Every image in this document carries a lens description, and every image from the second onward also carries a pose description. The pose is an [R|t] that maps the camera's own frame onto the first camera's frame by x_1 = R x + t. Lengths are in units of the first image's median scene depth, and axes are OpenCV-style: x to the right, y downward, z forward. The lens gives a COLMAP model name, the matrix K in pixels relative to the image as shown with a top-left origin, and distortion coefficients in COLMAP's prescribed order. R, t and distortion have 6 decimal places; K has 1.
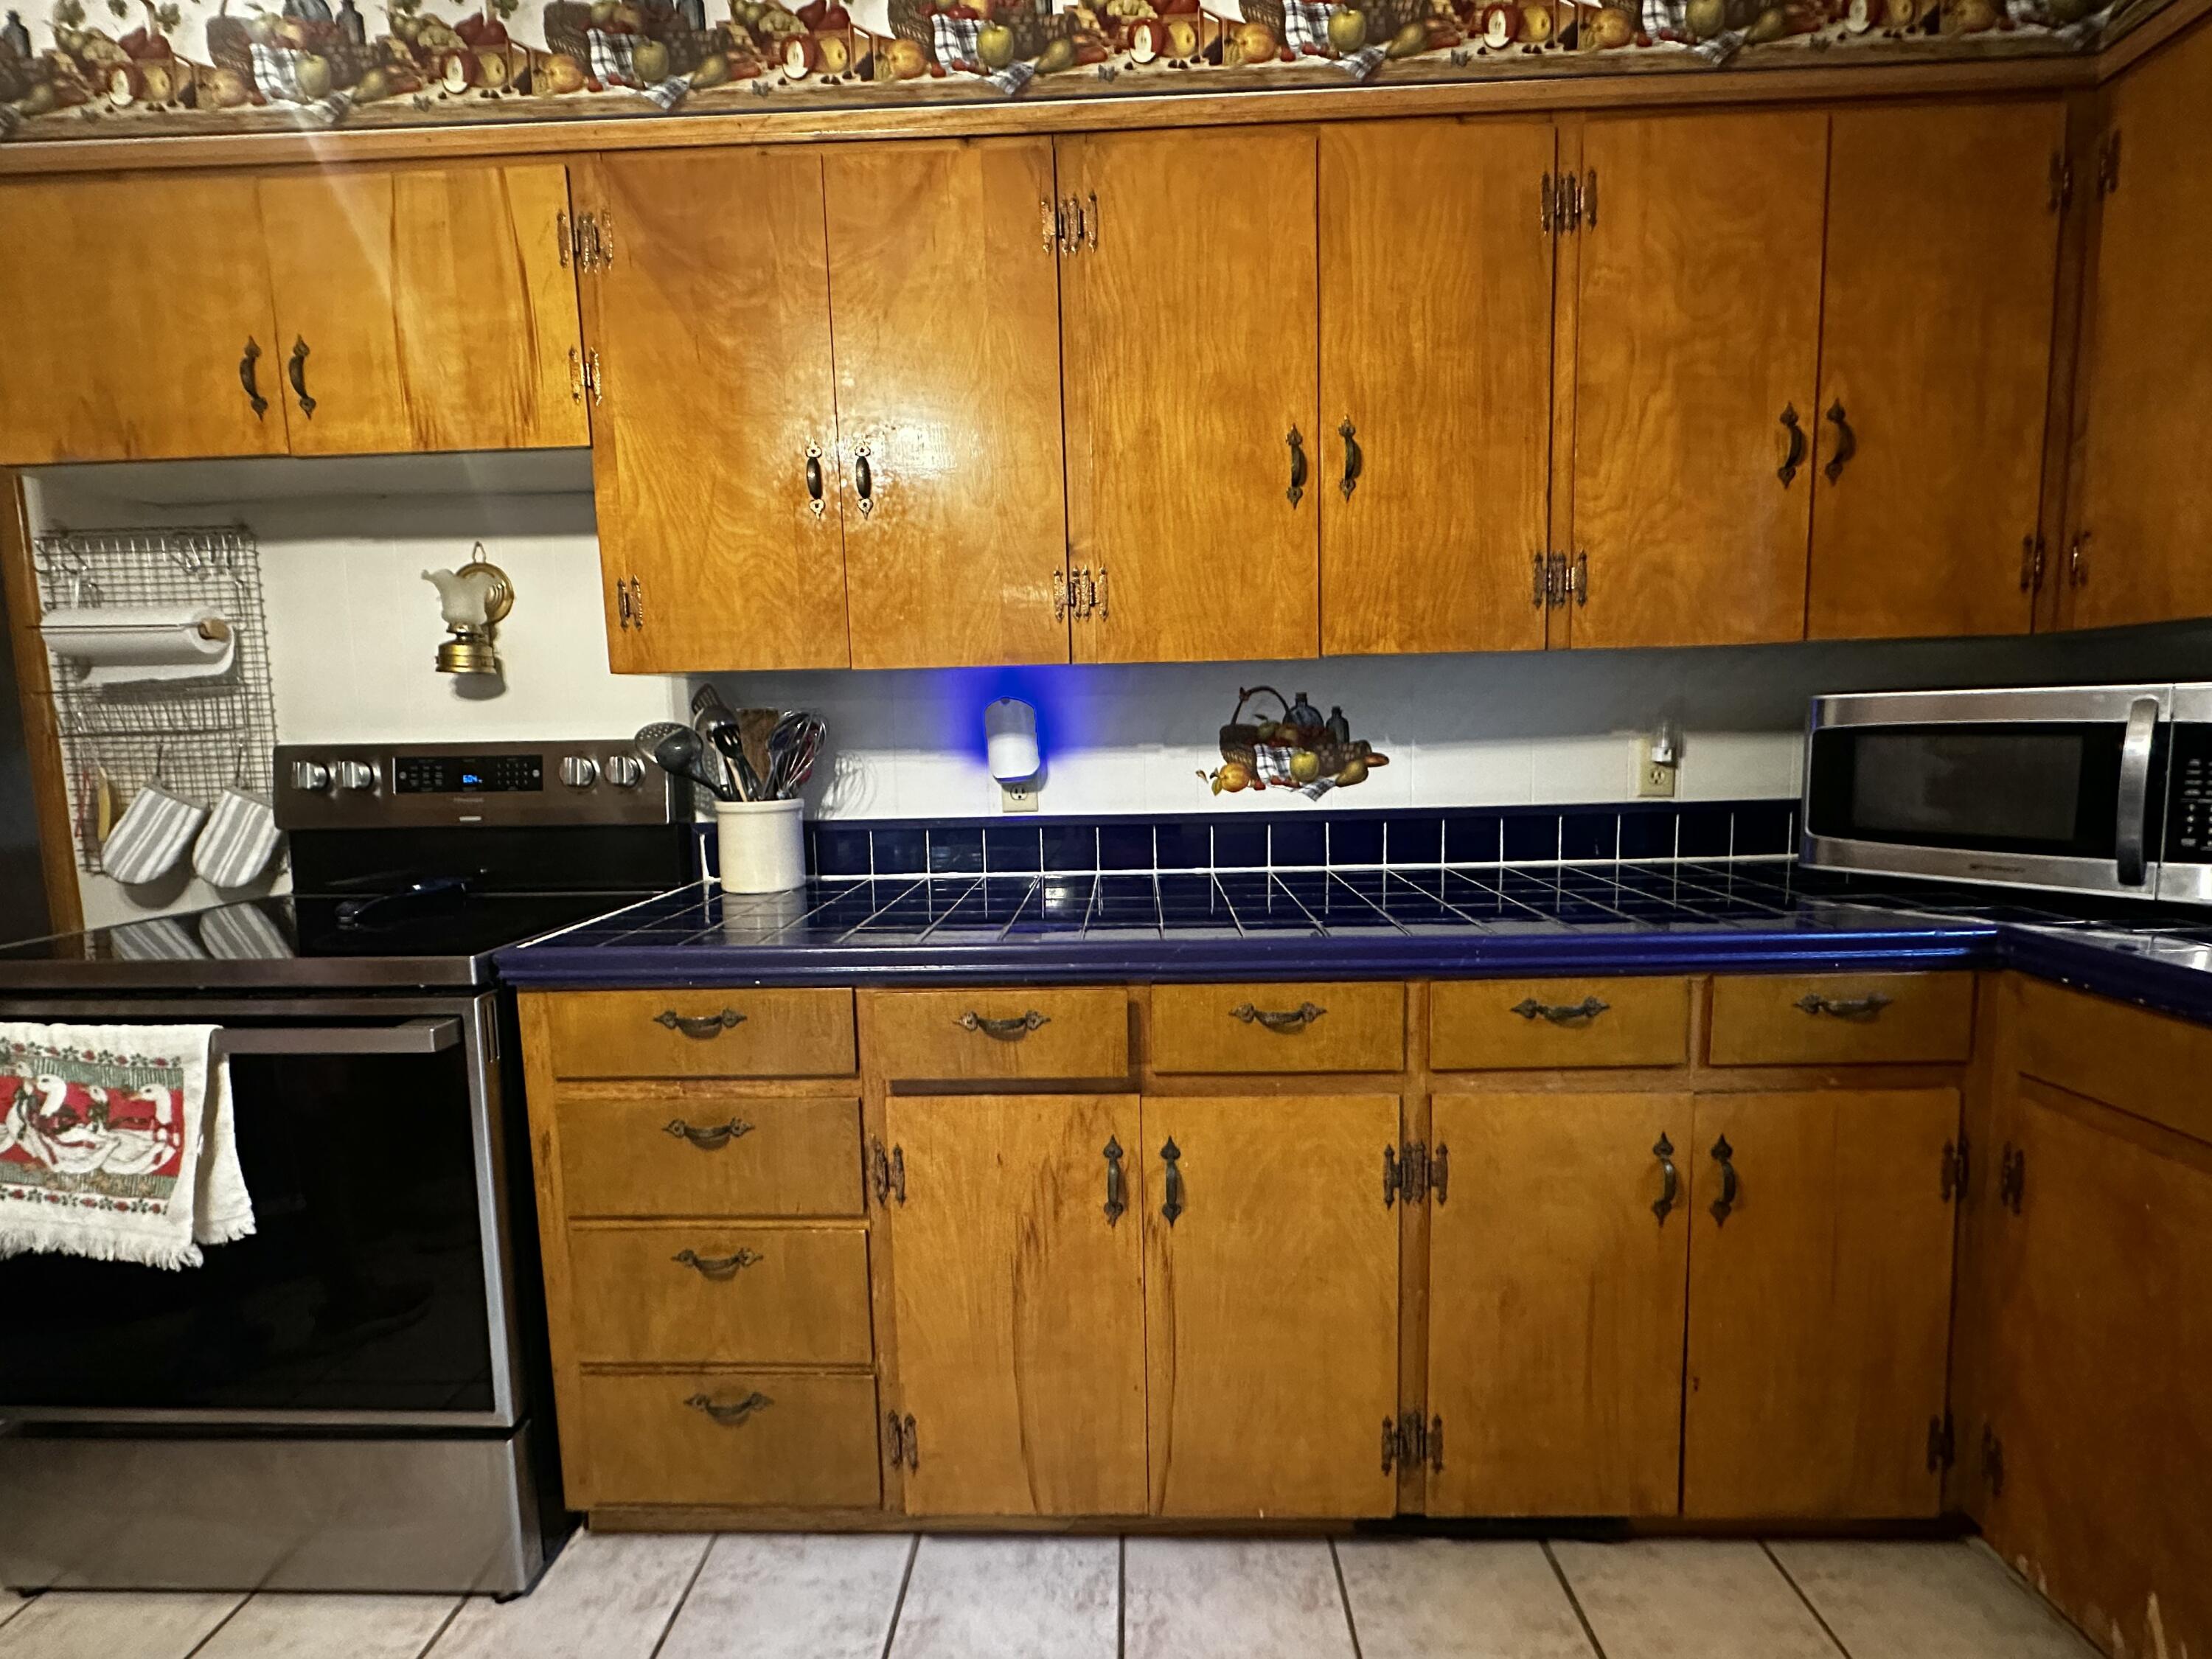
lens RADIAL K [[1013.9, 0, 1109.2], [0, 1013.9, 833.6], [0, 0, 1]] dist [-0.004857, 0.002022]
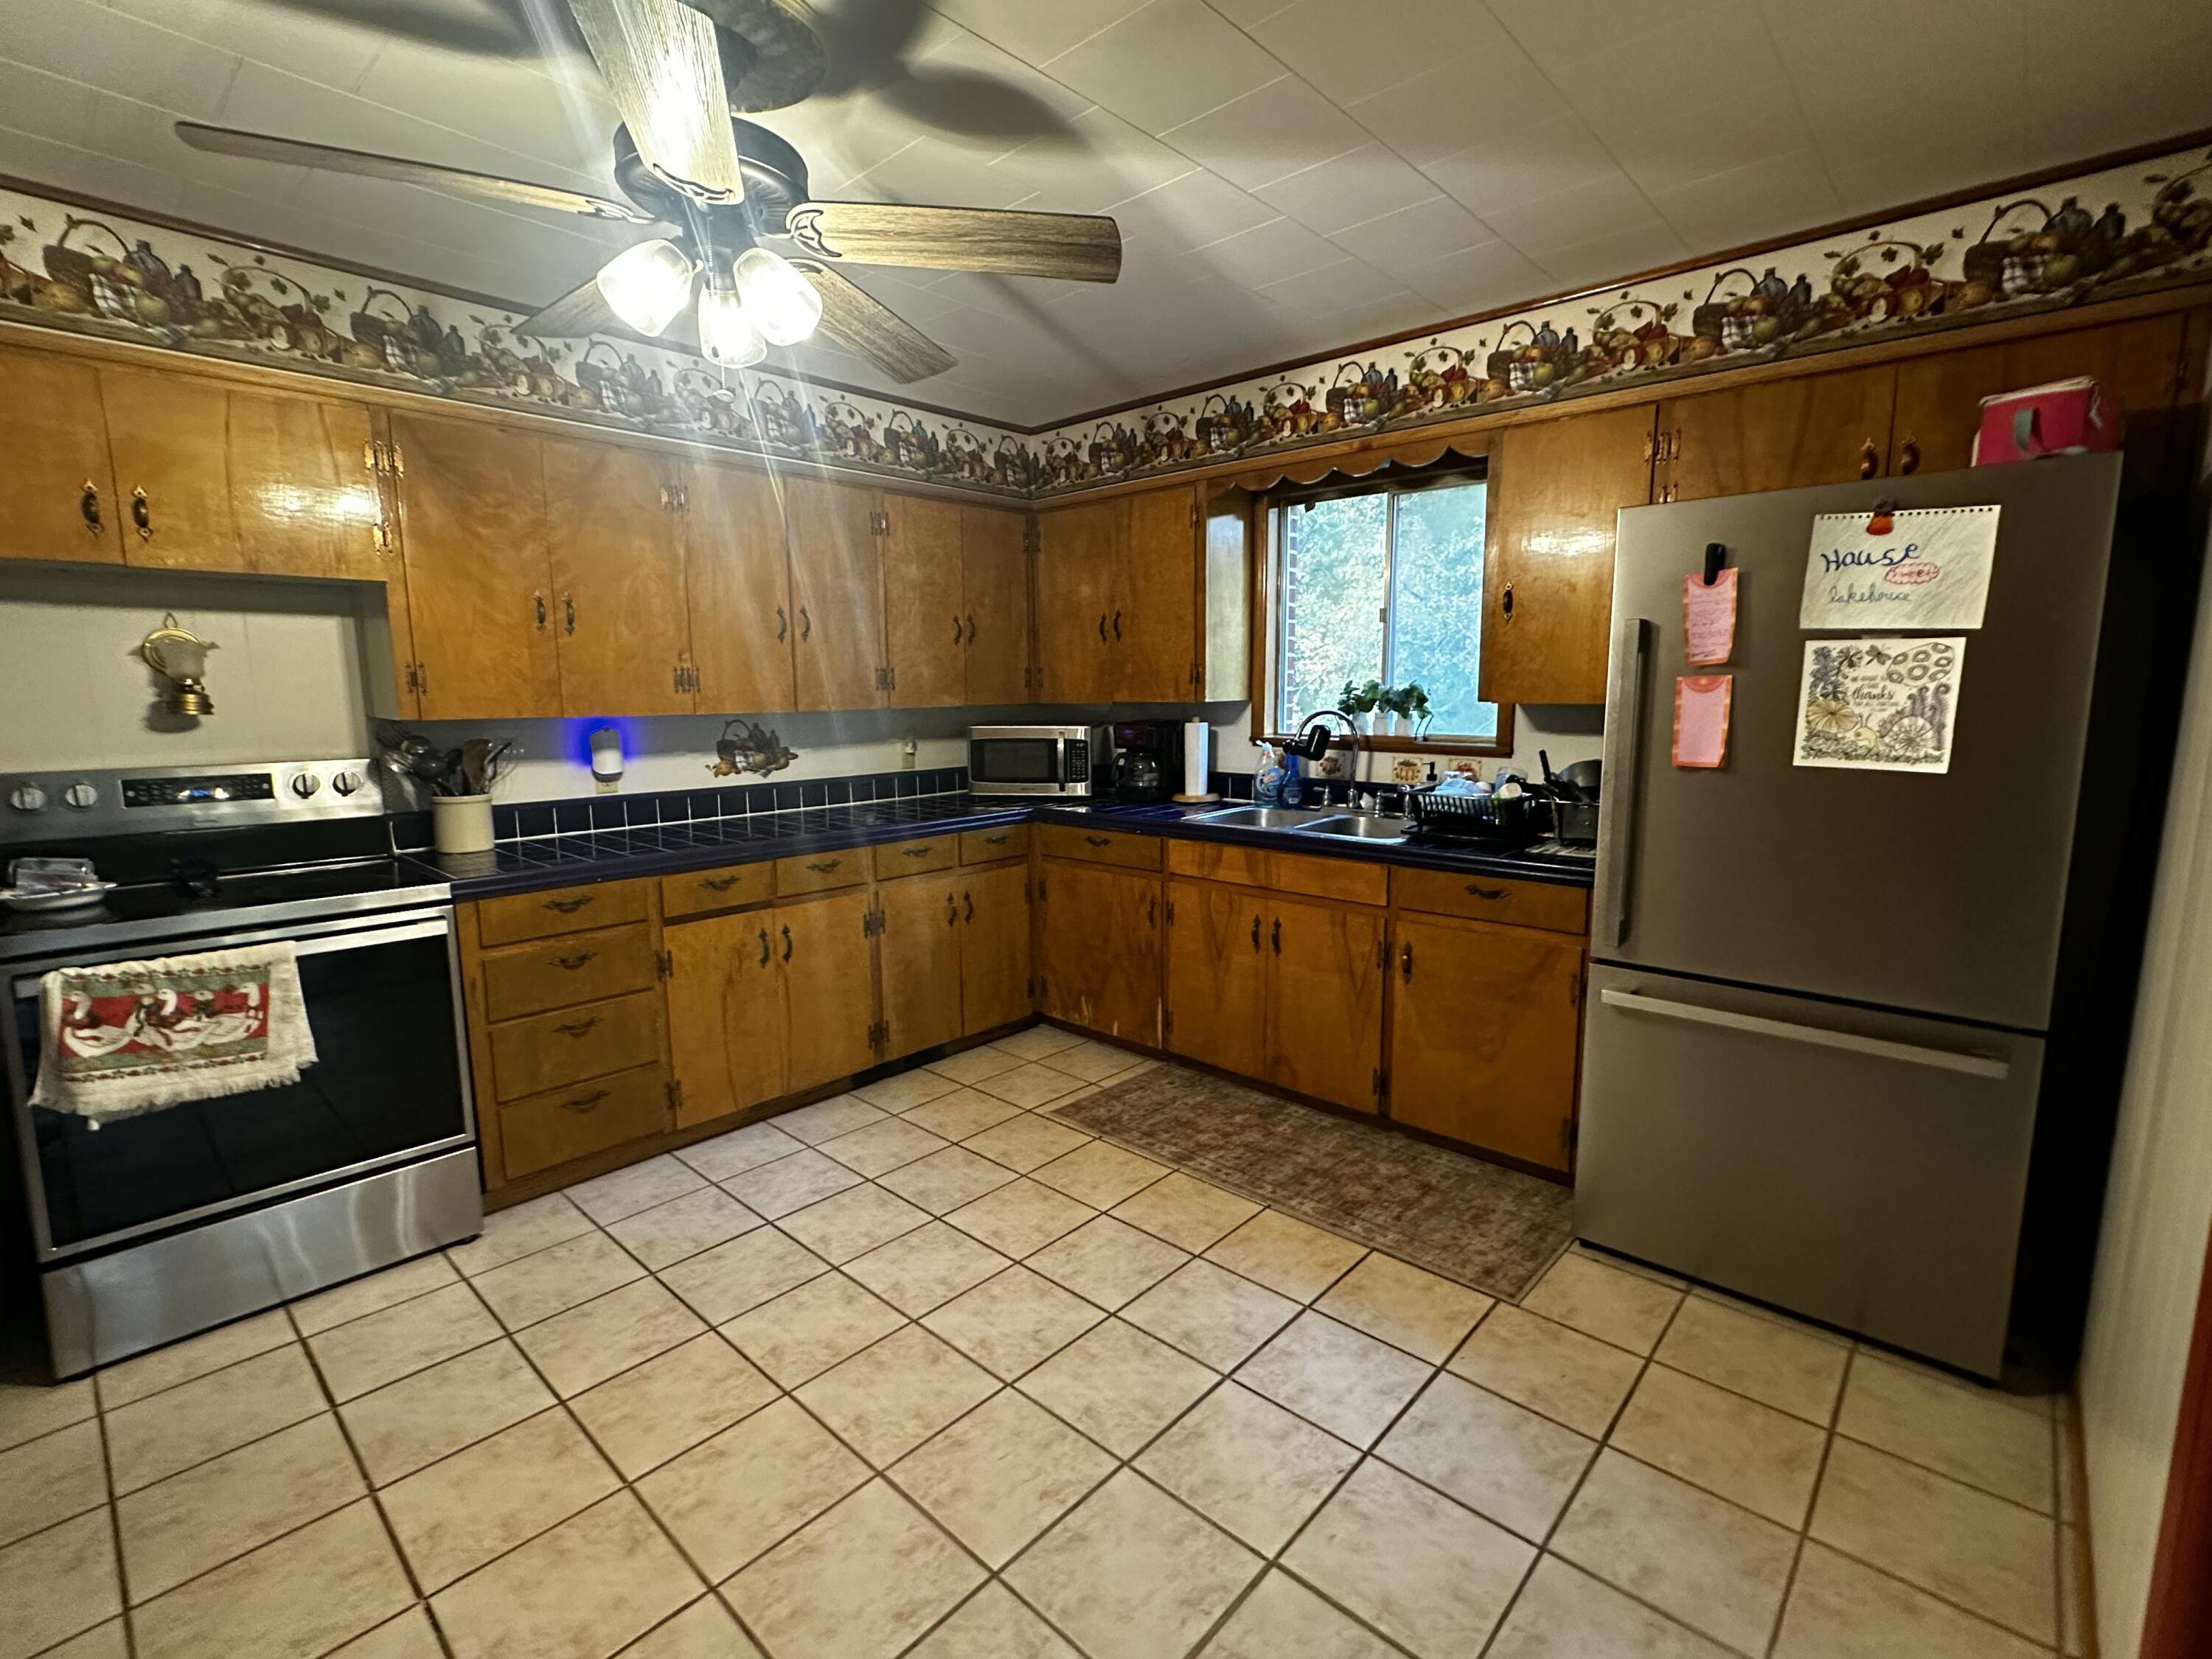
lens RADIAL K [[1013.9, 0, 1106.2], [0, 1013.9, 833.6], [0, 0, 1]] dist [-0.004857, 0.002022]
pose [[0.655342, -0.090690, 0.749869, -1.153184], [0.070453, 0.995777, 0.058858, 0.006774], [-0.752040, 0.014259, 0.658964, -1.063316]]
